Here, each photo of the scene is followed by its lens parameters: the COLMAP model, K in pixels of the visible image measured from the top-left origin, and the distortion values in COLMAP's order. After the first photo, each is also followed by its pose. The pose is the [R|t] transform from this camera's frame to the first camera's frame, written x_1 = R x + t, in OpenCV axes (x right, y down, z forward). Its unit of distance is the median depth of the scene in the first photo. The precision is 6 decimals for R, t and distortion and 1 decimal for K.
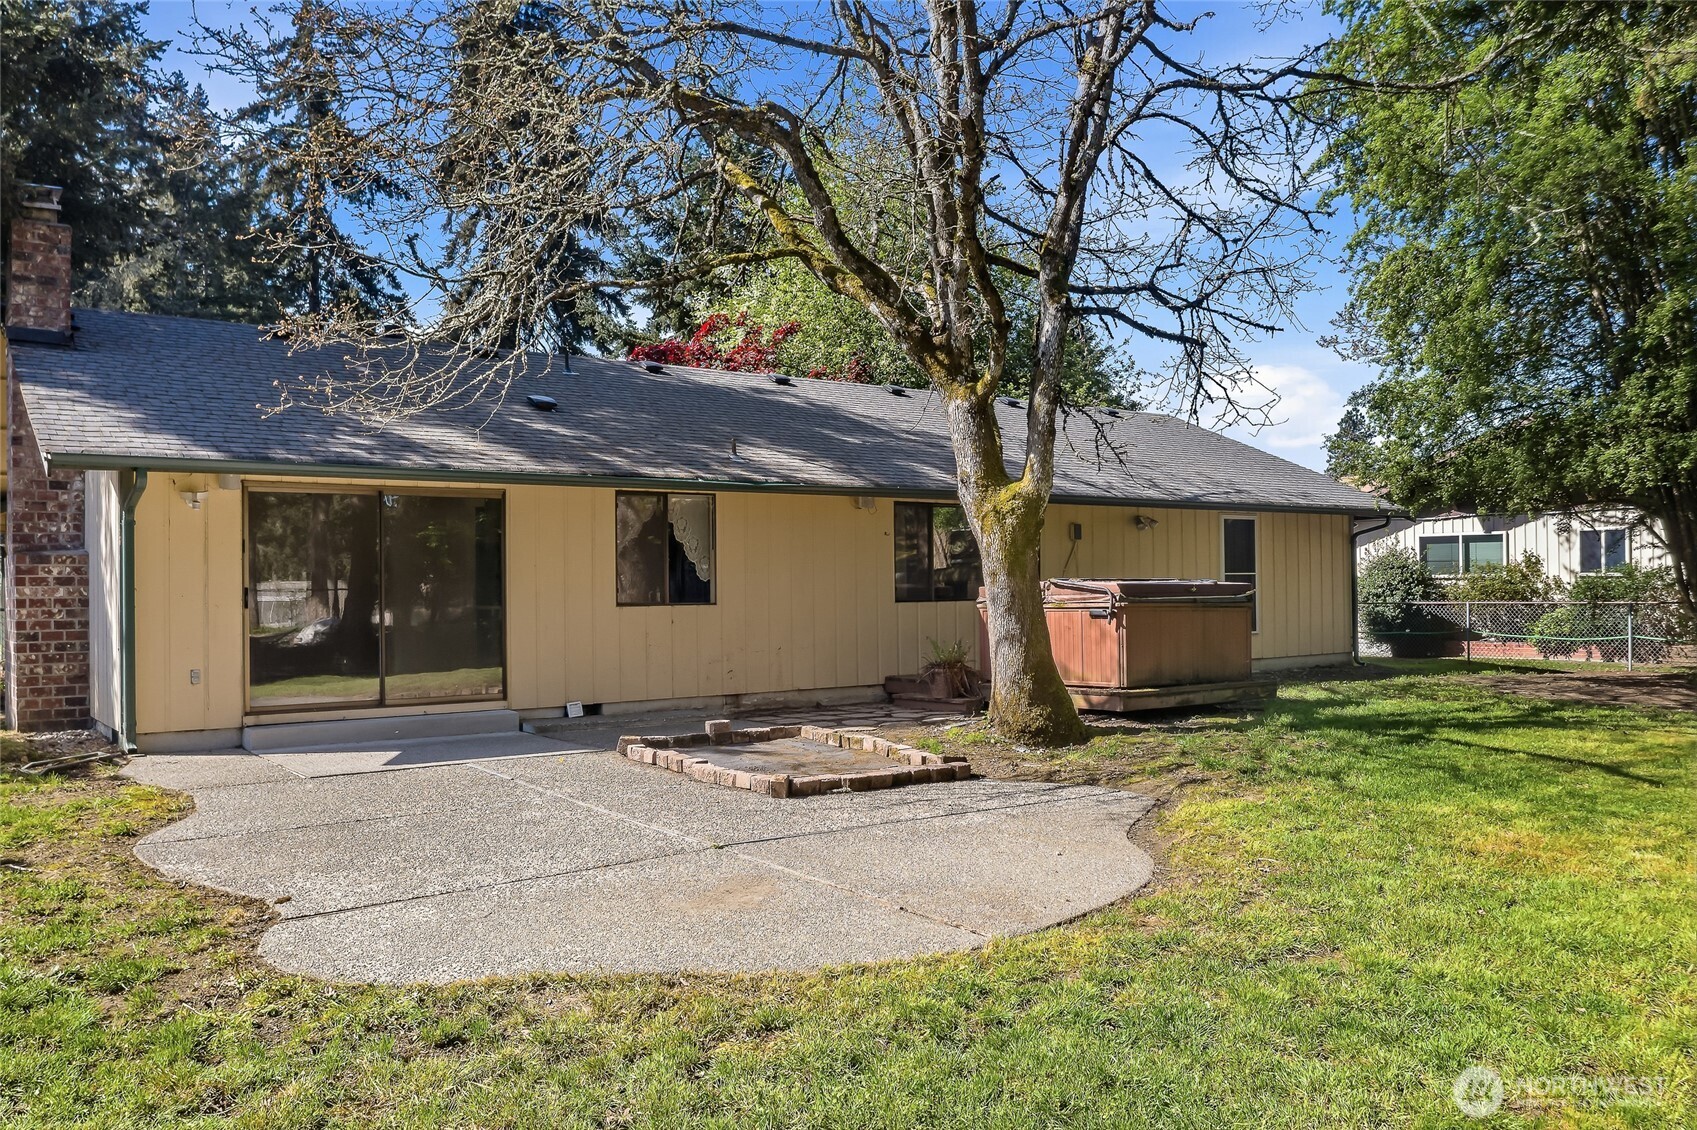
lens RADIAL K [[1343.5, 0, 836.1], [0, 1343.5, 572.4], [0, 0, 1]] dist [-0.025575, 0.007097]
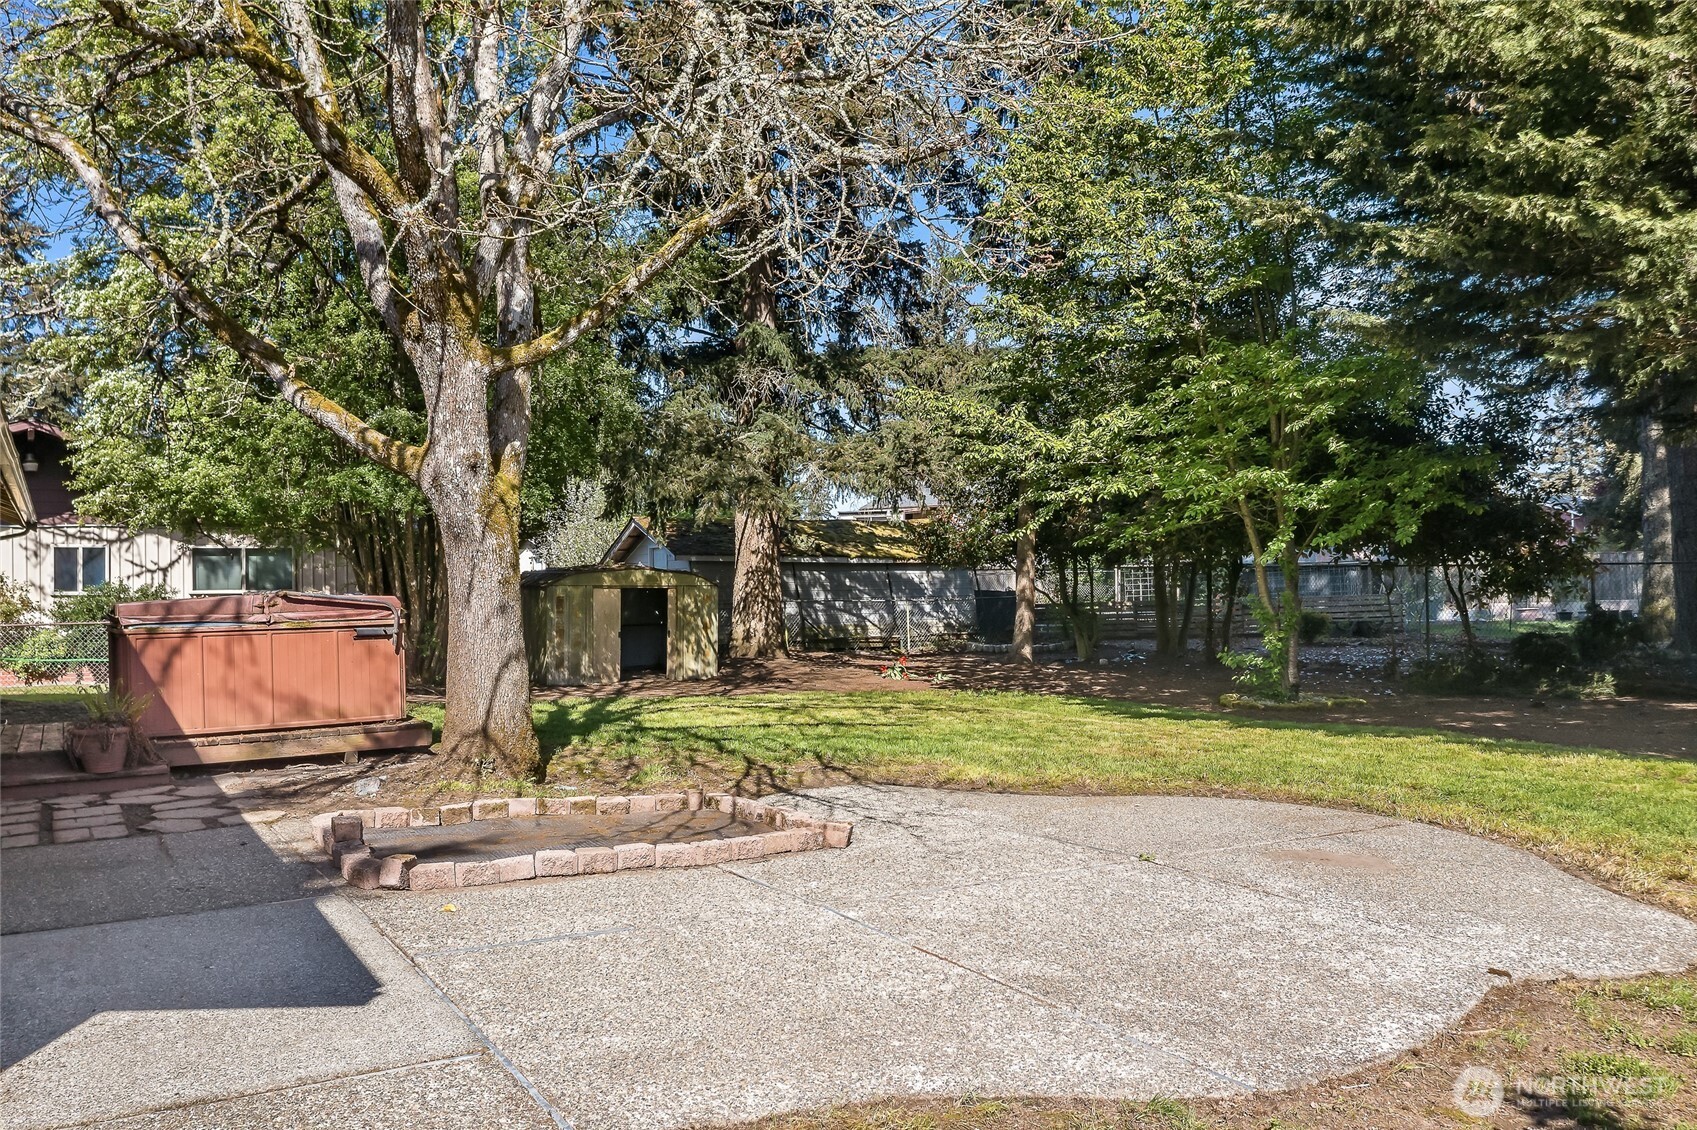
lens RADIAL K [[1343.5, 0, 836.1], [0, 1343.5, 572.4], [0, 0, 1]] dist [-0.025575, 0.007097]
pose [[0.072099, 0.017058, 0.997252, -0.349279], [0.004050, 0.999840, -0.017395, 0.005084], [-0.997389, 0.005293, 0.072018, 0.379260]]
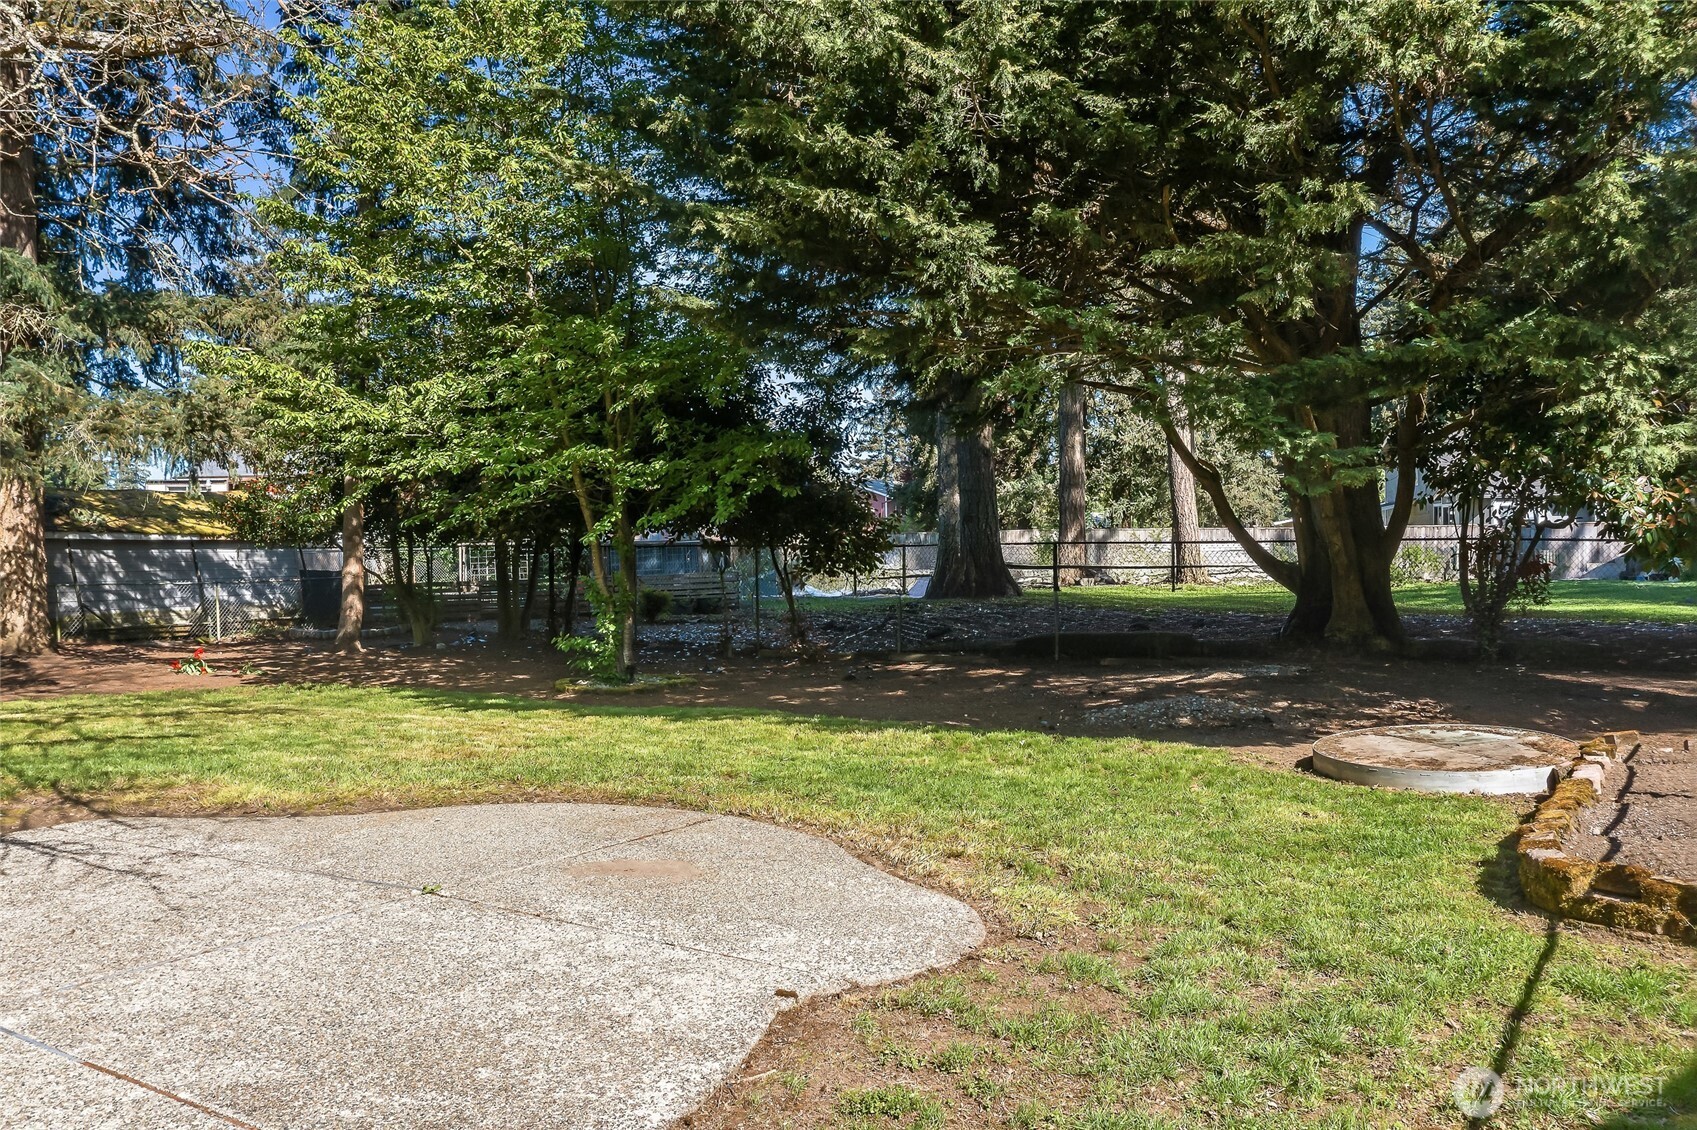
lens RADIAL K [[1339.1, 0, 848.5], [0, 1339.1, 565.0], [0, 0, 1]] dist [-0.015175, 0.002108]
pose [[-0.391535, 0.004388, 0.920153, -0.315289], [0.009816, 0.999952, -0.000591, 0.001299], [-0.920111, 0.008801, -0.391559, 0.357635]]
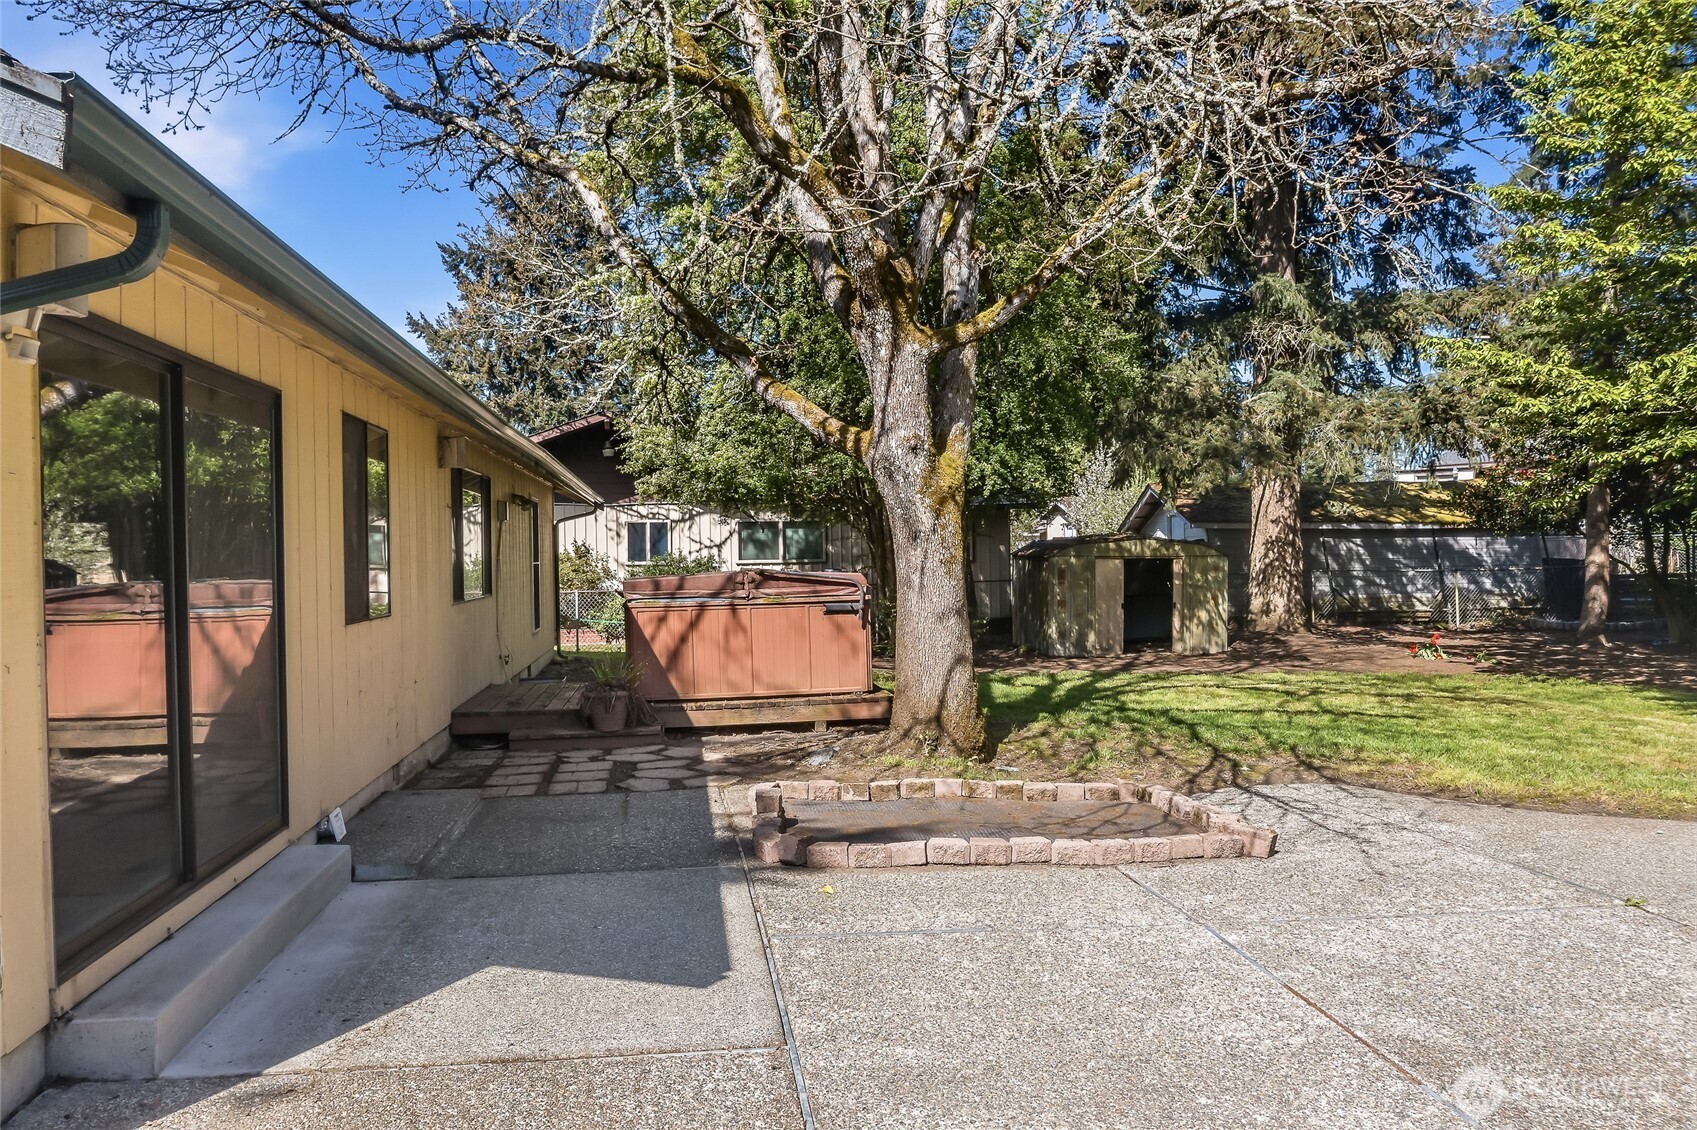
lens RADIAL K [[1343.5, 0, 836.1], [0, 1343.5, 572.4], [0, 0, 1]] dist [-0.025575, 0.007097]
pose [[0.464484, -0.009795, 0.885527, -0.329259], [0.004390, 0.999952, 0.008758, -0.000128], [-0.885571, -0.000180, 0.464505, 0.347291]]
